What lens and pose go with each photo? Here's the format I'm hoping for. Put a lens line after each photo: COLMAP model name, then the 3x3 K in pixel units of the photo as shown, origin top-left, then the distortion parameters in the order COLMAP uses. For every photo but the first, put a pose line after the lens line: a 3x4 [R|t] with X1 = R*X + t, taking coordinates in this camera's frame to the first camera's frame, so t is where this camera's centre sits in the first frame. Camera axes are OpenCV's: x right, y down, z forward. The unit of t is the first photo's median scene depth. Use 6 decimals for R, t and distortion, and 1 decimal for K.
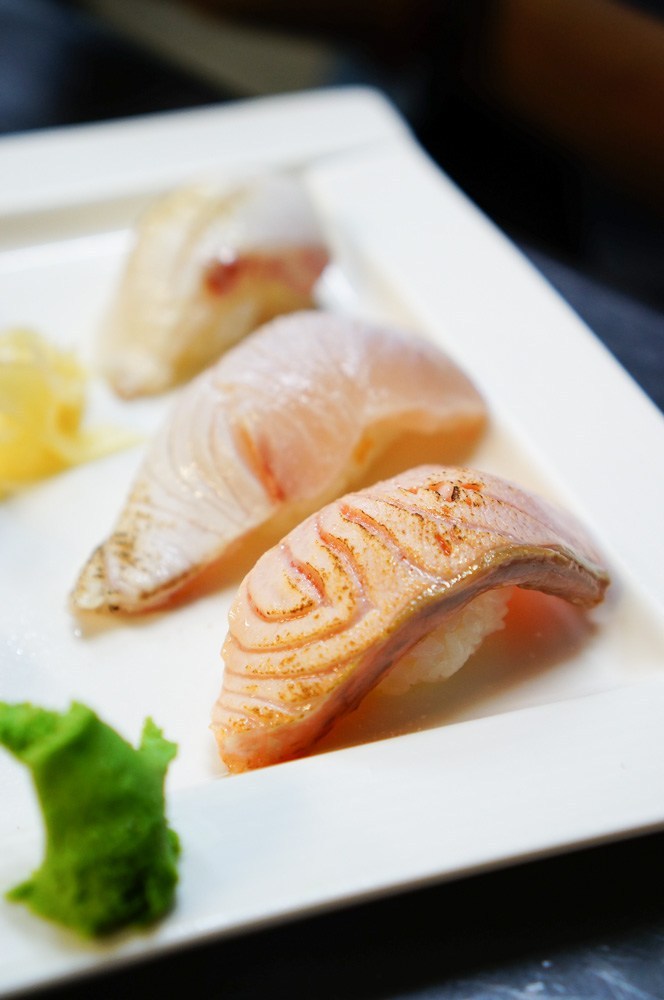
lens RADIAL K [[1621.7, 0, 332.0], [0, 1621.7, 500.0], [0, 0, 1]] dist [0.212865, 0.035564]
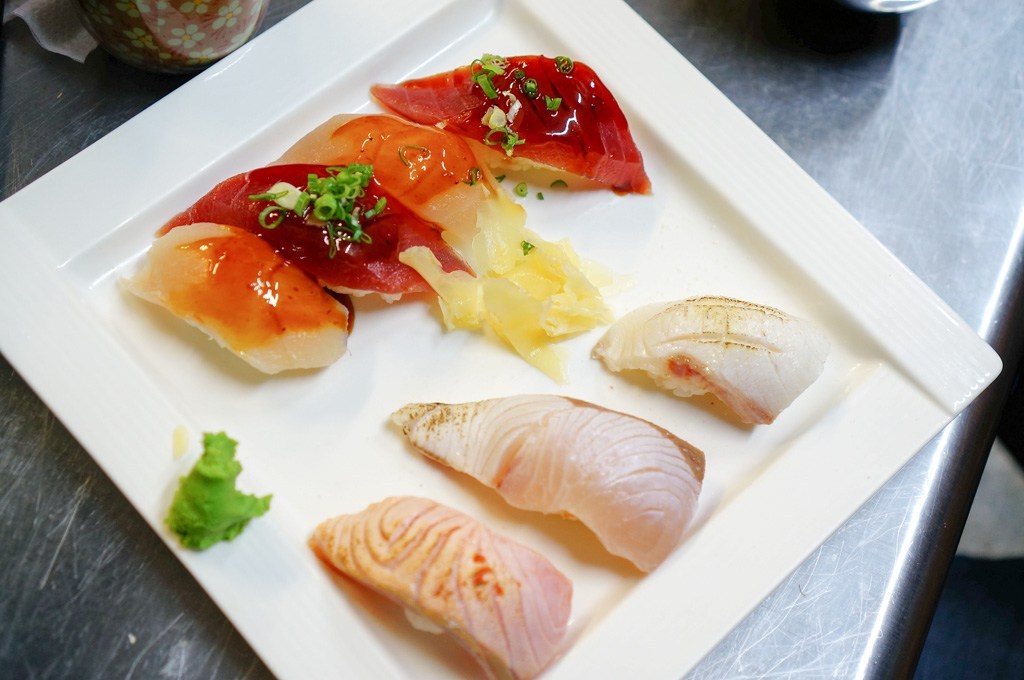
lens RADIAL K [[1660.6, 0, 512.0], [0, 1660.6, 340.0], [0, 0, 1]] dist [0.212865, 0.035564]
pose [[0.389471, 0.861514, -0.325739, 0.402070], [-0.681711, 0.507456, 0.527028, -0.988783], [0.619340, 0.016798, 0.784943, -0.331729]]
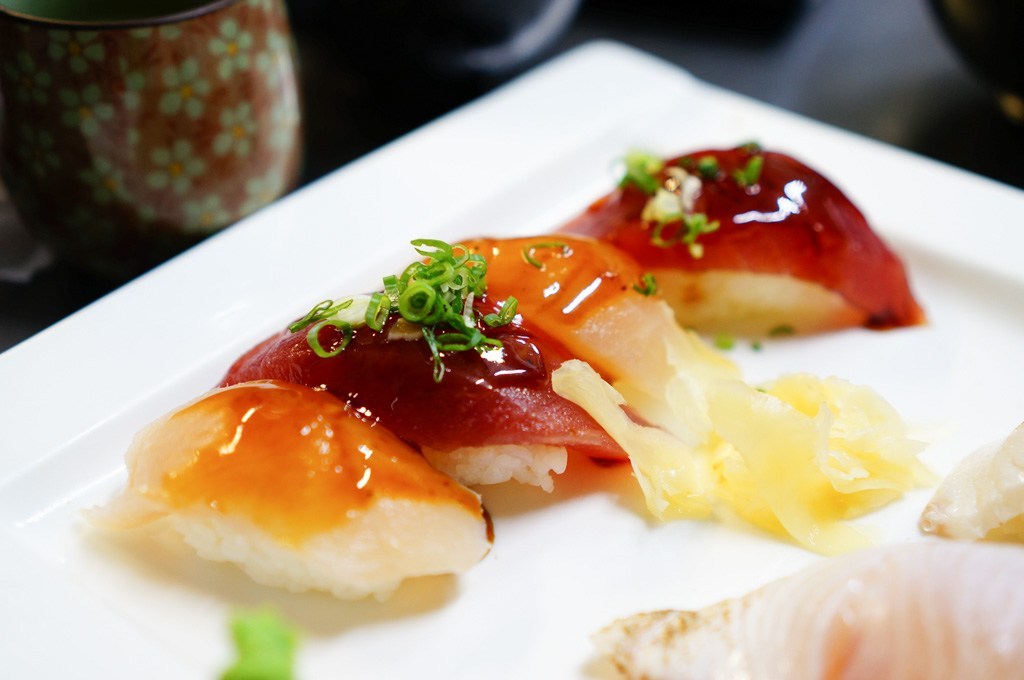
lens RADIAL K [[1660.6, 0, 512.0], [0, 1660.6, 340.0], [0, 0, 1]] dist [0.212865, 0.035564]
pose [[0.493671, 0.514974, -0.700778, 0.394904], [-0.551995, 0.808235, 0.205080, -0.238586], [0.672005, 0.285584, 0.683265, 0.255700]]
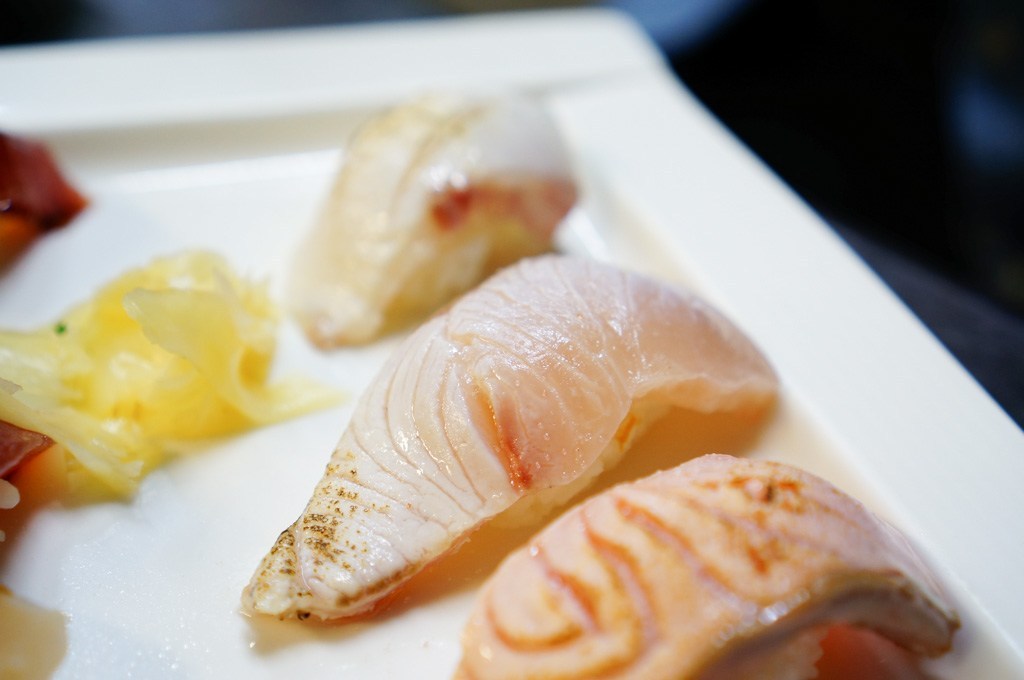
lens RADIAL K [[1660.6, 0, 512.0], [0, 1660.6, 340.0], [0, 0, 1]] dist [0.212865, 0.035564]
pose [[0.997667, 0.065140, 0.020437, -0.059057], [-0.063225, 0.994507, -0.083412, -0.002475], [-0.025758, 0.081925, 0.996306, 0.198267]]
